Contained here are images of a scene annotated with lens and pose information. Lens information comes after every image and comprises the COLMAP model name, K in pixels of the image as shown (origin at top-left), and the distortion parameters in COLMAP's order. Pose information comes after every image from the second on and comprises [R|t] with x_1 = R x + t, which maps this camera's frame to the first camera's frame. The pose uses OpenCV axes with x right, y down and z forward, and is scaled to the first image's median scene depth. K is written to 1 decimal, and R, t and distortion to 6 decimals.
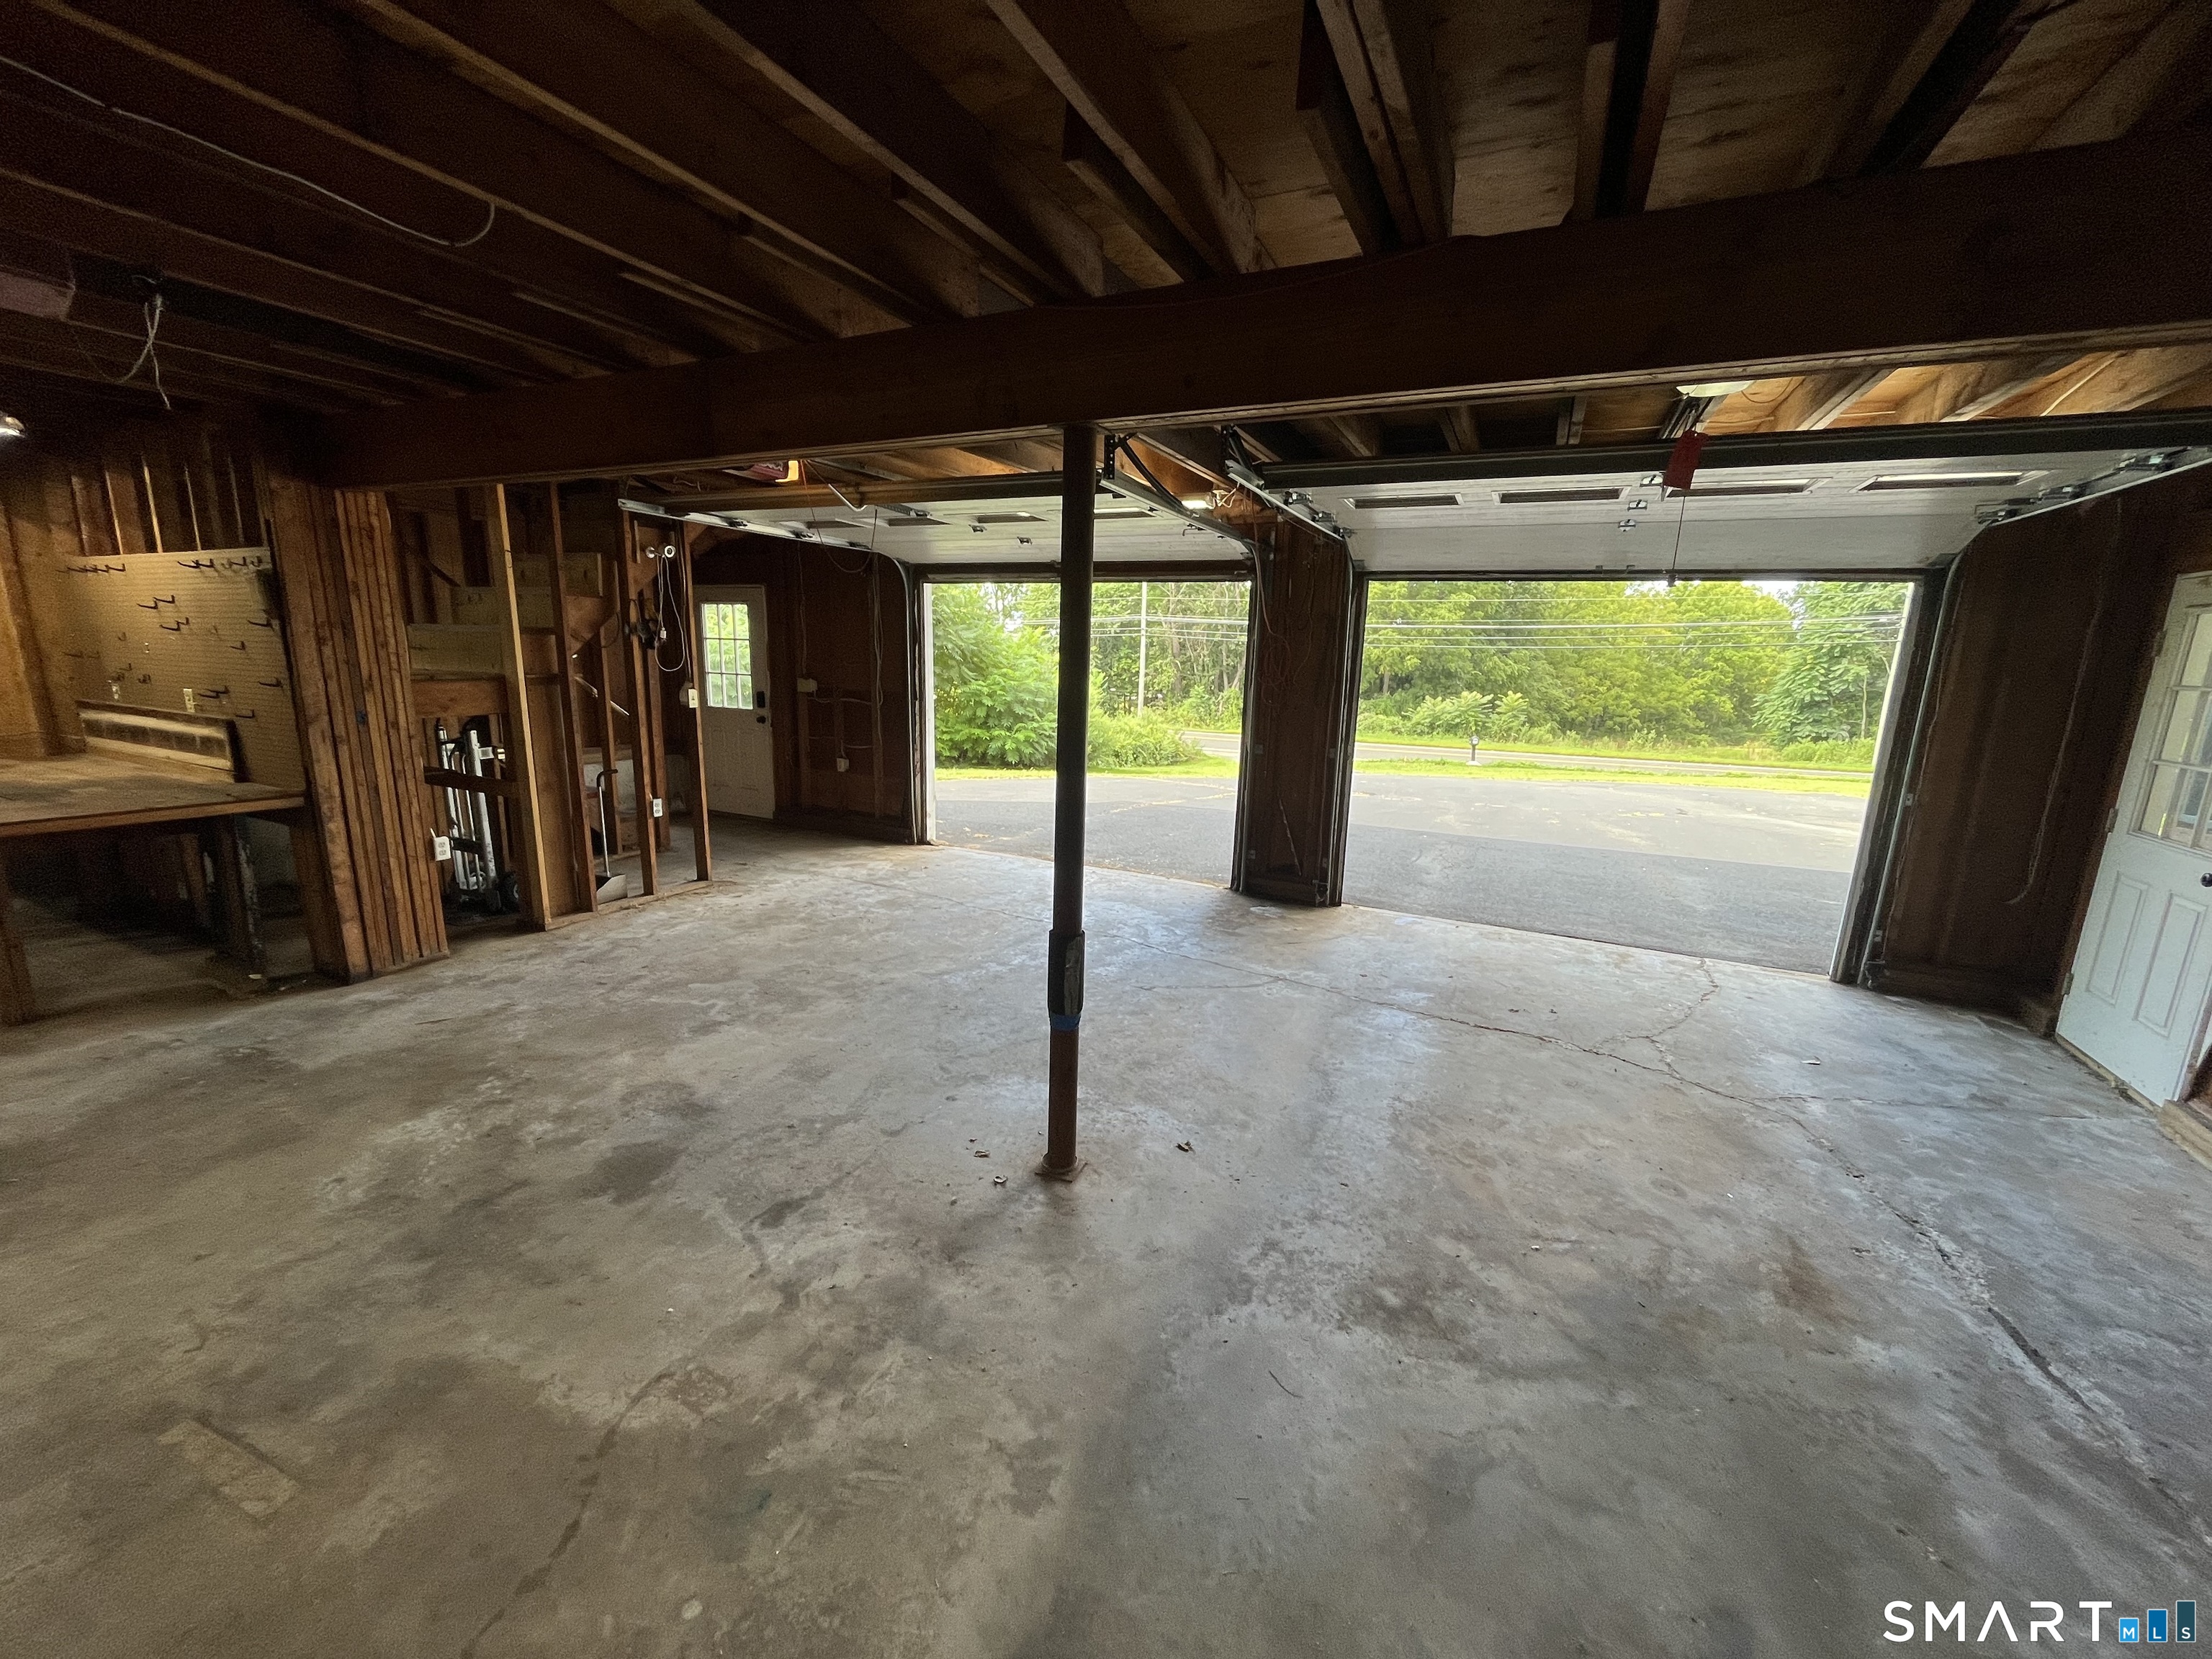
lens RADIAL K [[887.4, 0, 1098.3], [0, 887.4, 836.2], [0, 0, 1]] dist [-0.005559, 0.000128]
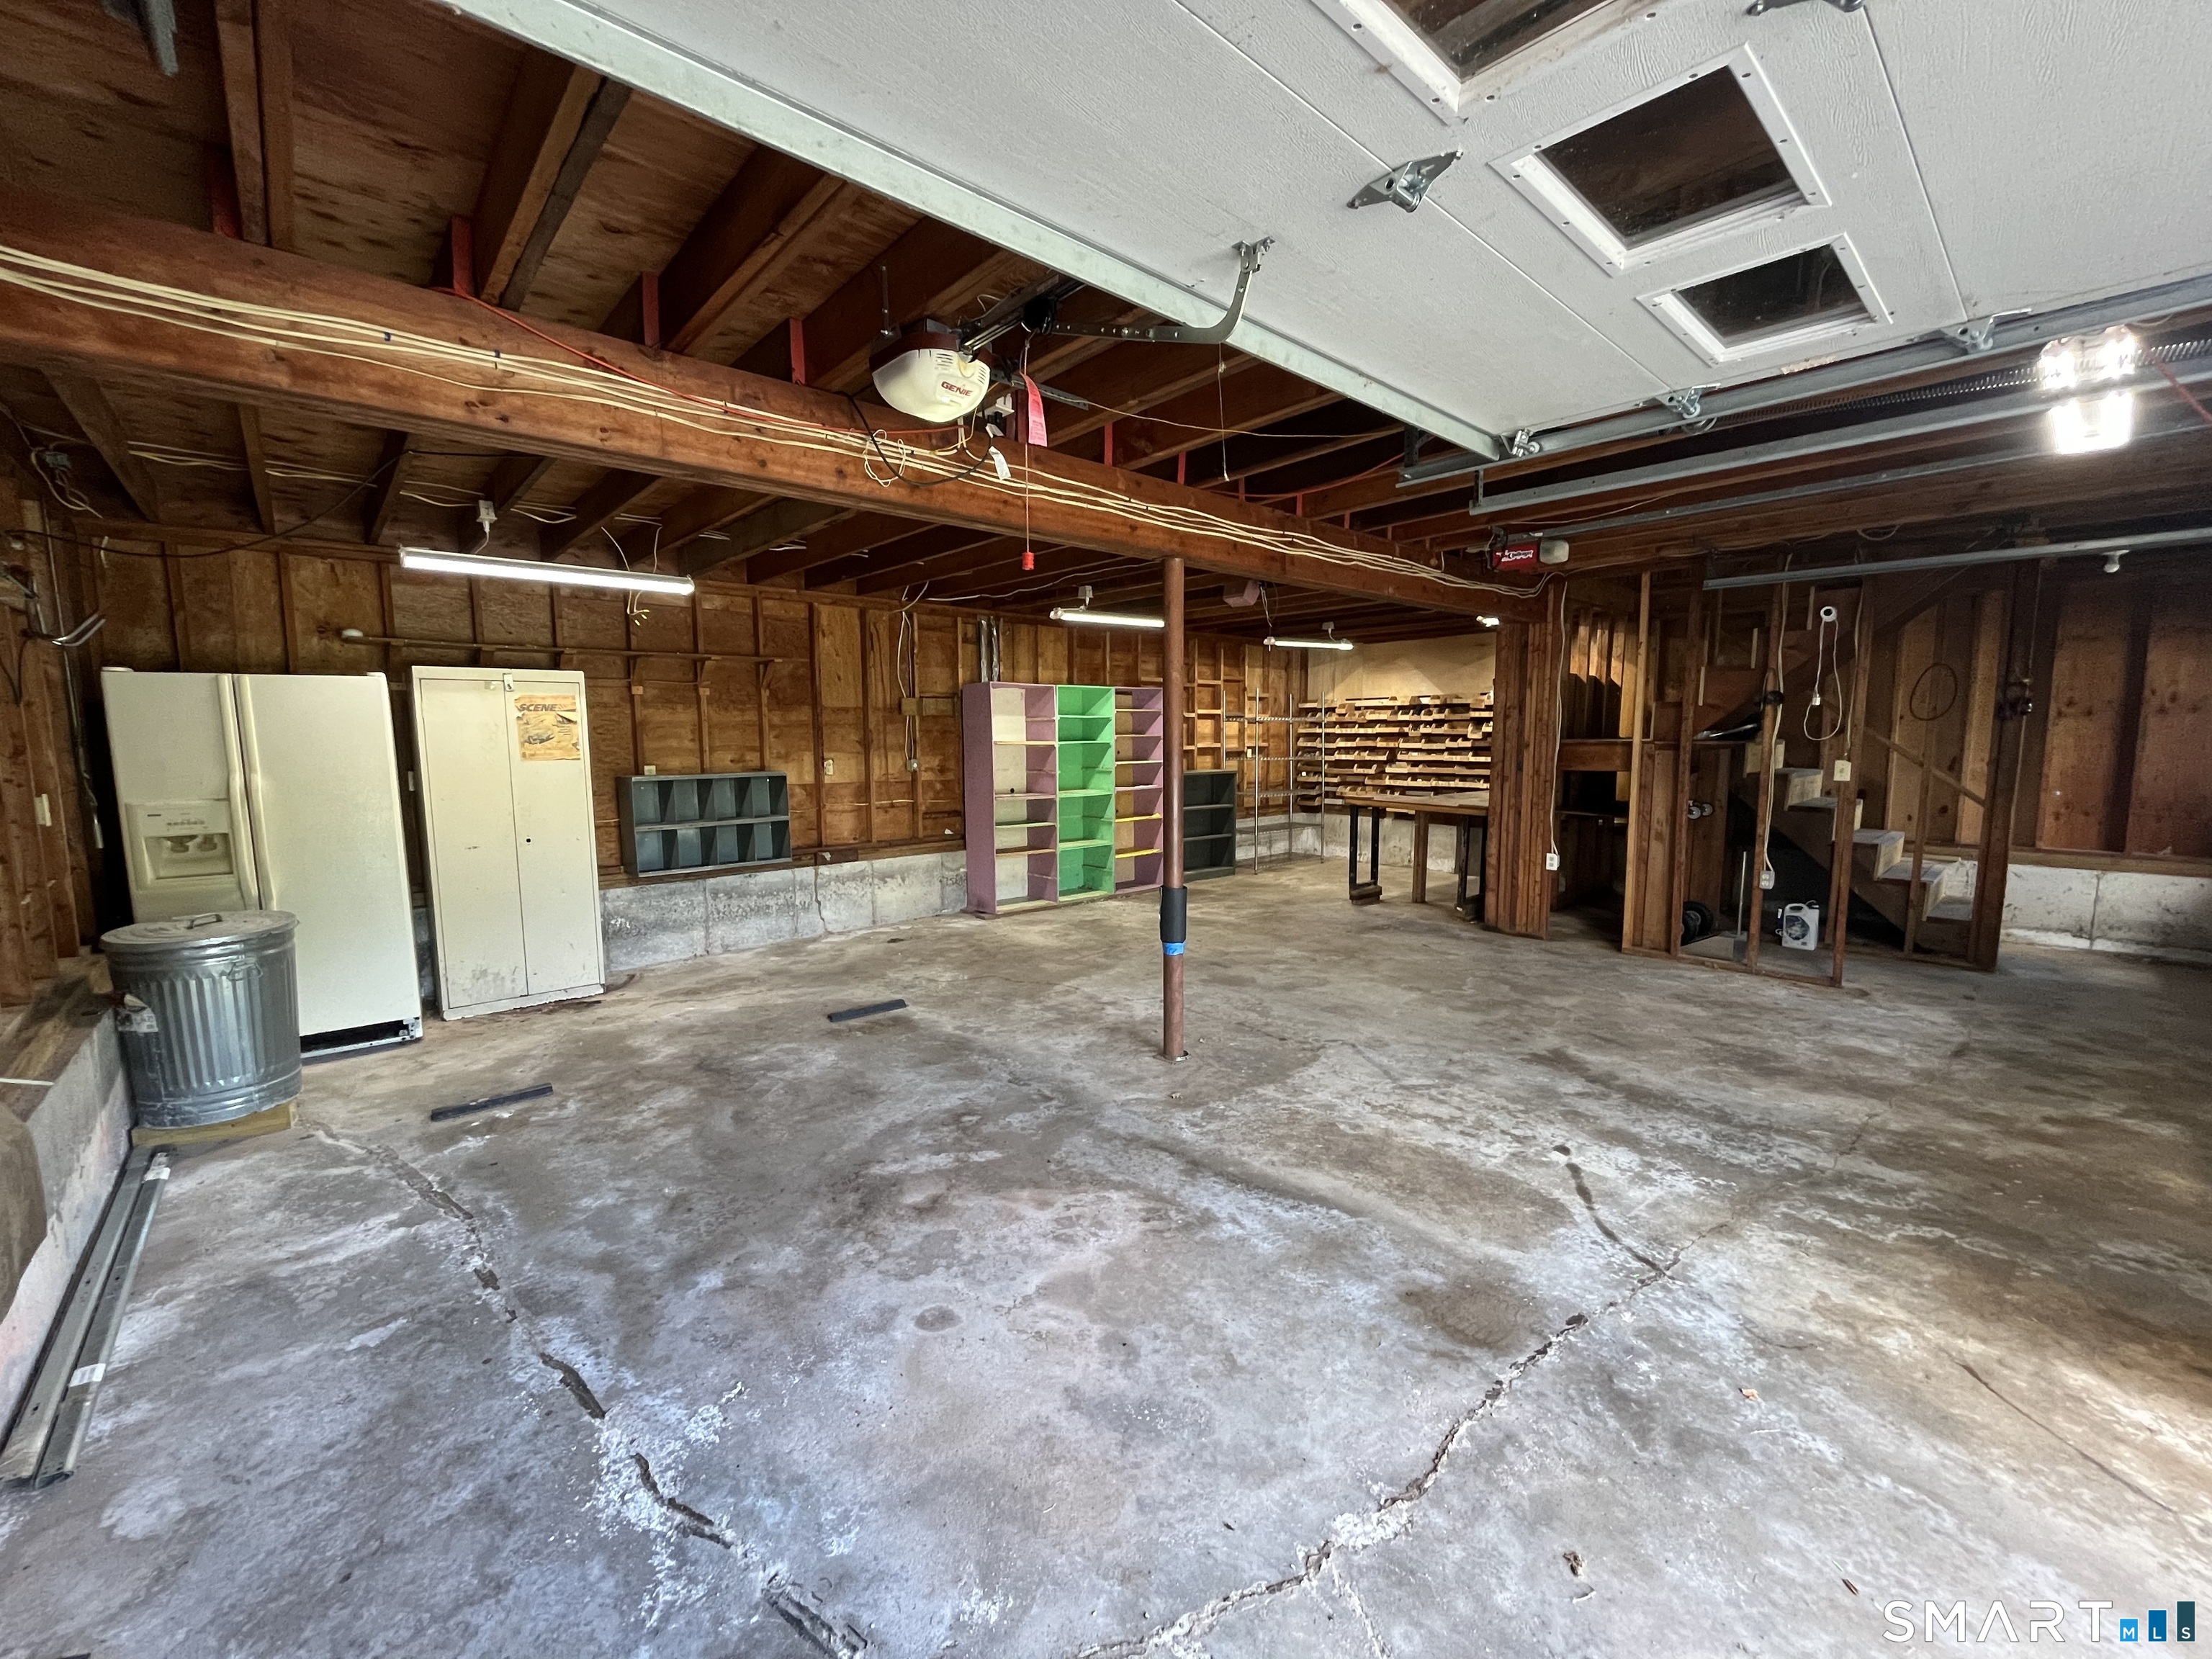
lens RADIAL K [[887.4, 0, 1098.3], [0, 887.4, 836.2], [0, 0, 1]] dist [-0.005559, 0.000128]
pose [[-0.376754, 0.082937, -0.922593, 1.399002], [-0.199188, 0.965431, 0.168130, -0.200295], [0.904644, 0.247113, -0.347210, 1.412557]]
